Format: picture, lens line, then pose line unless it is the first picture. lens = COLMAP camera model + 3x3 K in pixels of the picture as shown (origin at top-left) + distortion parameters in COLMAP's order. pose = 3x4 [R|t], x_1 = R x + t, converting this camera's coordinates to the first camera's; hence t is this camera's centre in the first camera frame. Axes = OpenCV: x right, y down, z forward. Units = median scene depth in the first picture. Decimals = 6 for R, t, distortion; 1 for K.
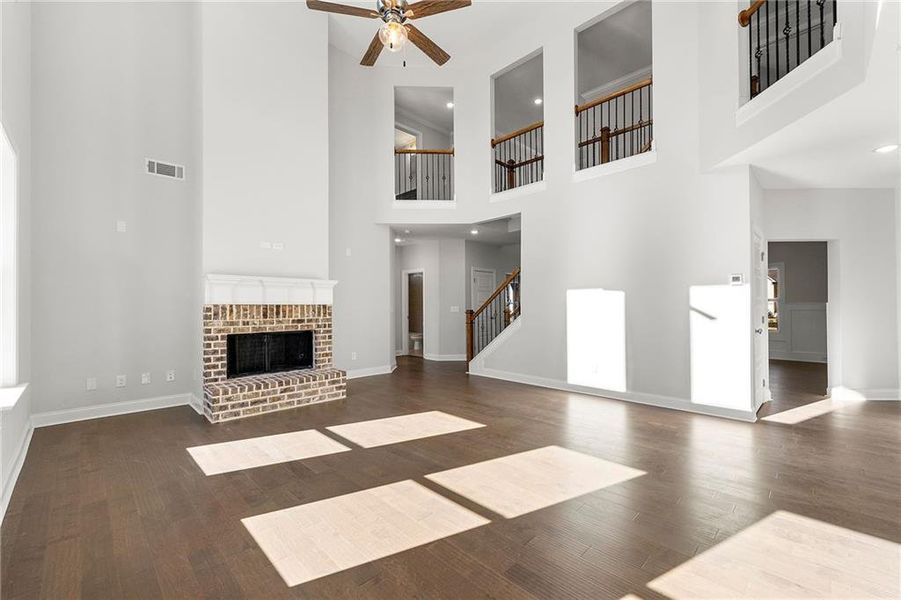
lens RADIAL K [[371.0, 0, 452.3], [0, 371.0, 305.3], [0, 0, 1]] dist [-0.002563, -0.000803]
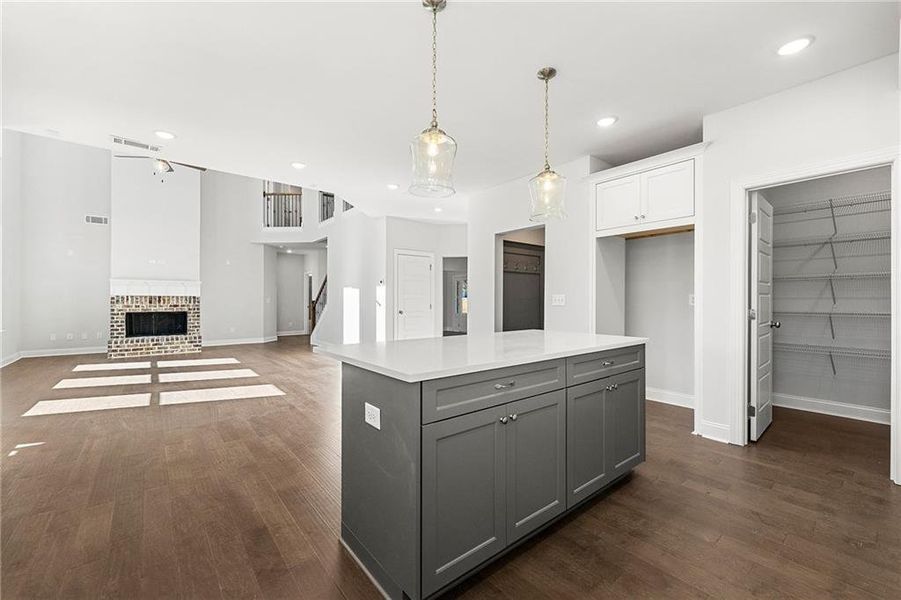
lens RADIAL K [[371.0, 0, 453.4], [0, 371.0, 299.2], [0, 0, 1]] dist [-0.002563, -0.000803]
pose [[0.995502, 0.005279, -0.094594, 1.093503], [-0.005534, 0.999982, -0.002434, 0.010114], [0.094579, 0.002947, 0.995513, -0.604474]]
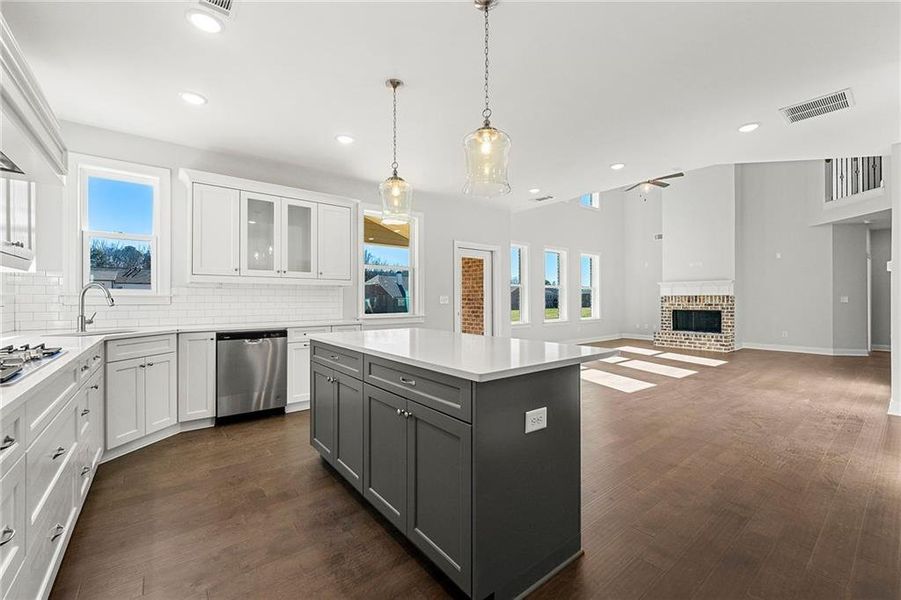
lens RADIAL K [[371.0, 0, 448.7], [0, 371.0, 298.3], [0, 0, 1]] dist [-0.002563, -0.000803]
pose [[-0.123894, -0.000154, -0.992295, 1.617647], [0.004301, 0.999991, -0.000692, 0.008706], [0.992286, -0.004354, -0.123892, -0.012416]]
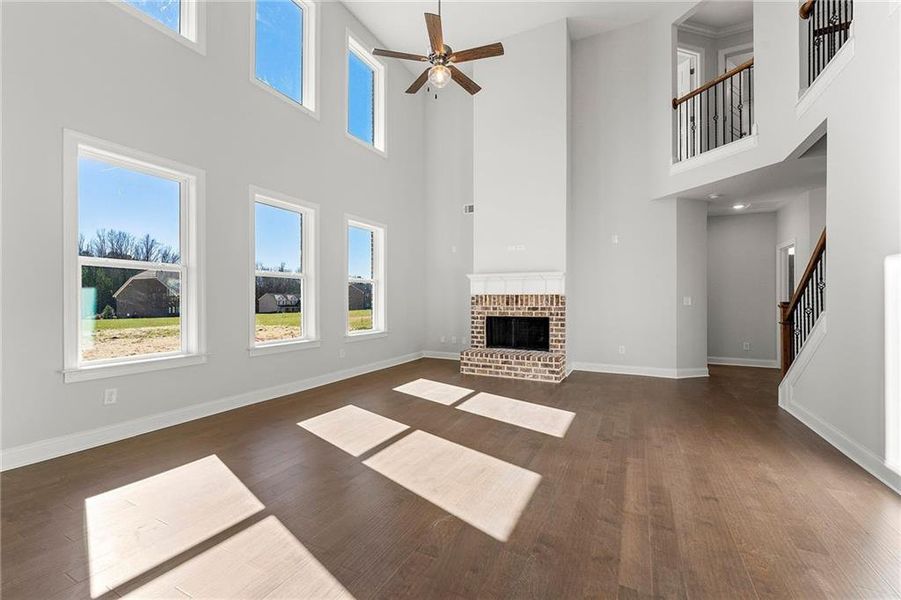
lens RADIAL K [[371.0, 0, 453.6], [0, 371.0, 299.4], [0, 0, 1]] dist [-0.002563, -0.000803]
pose [[0.319604, 0.002860, -0.947547, 0.669634], [-0.001184, 0.999996, 0.002619, 0.011229], [0.947550, 0.000285, 0.319606, 0.418236]]
